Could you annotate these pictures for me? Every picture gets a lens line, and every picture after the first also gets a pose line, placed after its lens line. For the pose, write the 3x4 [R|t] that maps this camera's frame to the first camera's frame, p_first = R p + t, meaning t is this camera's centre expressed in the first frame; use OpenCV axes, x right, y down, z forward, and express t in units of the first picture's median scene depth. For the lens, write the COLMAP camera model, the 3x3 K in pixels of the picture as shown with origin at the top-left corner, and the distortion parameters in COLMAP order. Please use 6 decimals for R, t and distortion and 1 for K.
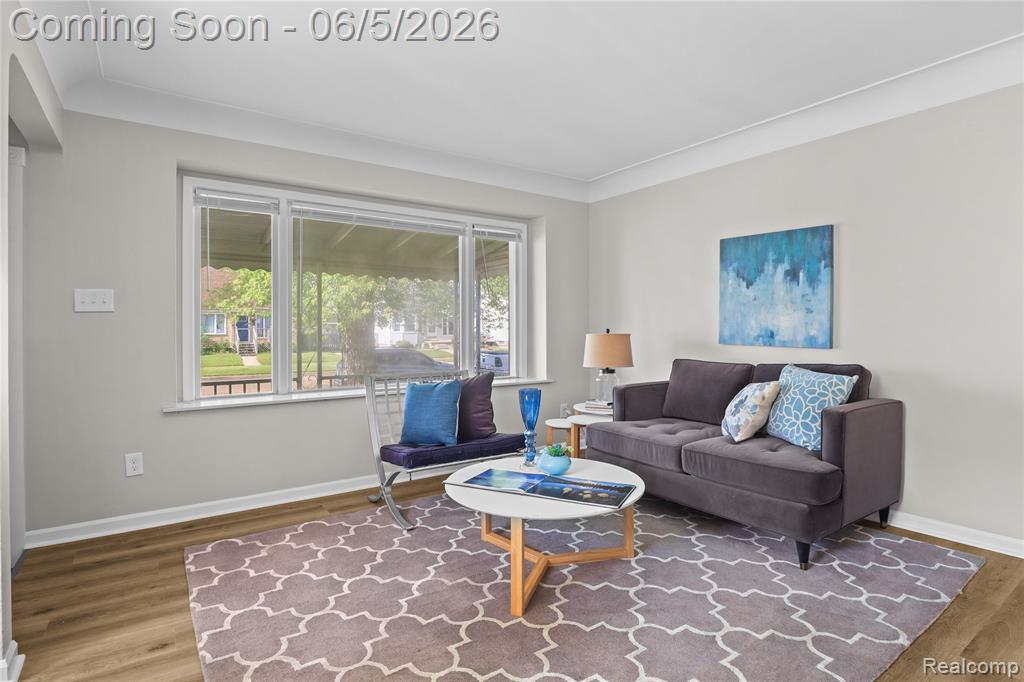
lens RADIAL K [[519.3, 0, 522.9], [0, 519.3, 329.0], [0, 0, 1]] dist [-0.021575, 0.000031]
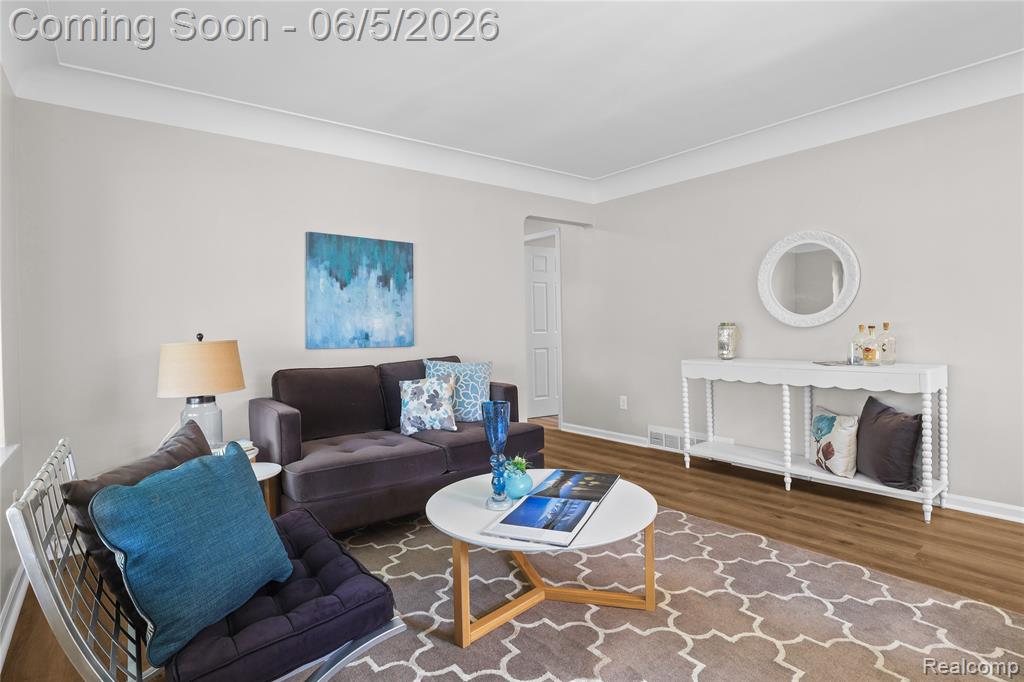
lens RADIAL K [[519.3, 0, 511.7], [0, 519.3, 339.5], [0, 0, 1]] dist [-0.021575, 0.000031]
pose [[-0.039351, -0.017584, 0.999071, -0.578890], [0.025051, 0.999514, 0.018579, 0.005123], [-0.998911, 0.025759, -0.038891, 0.760979]]
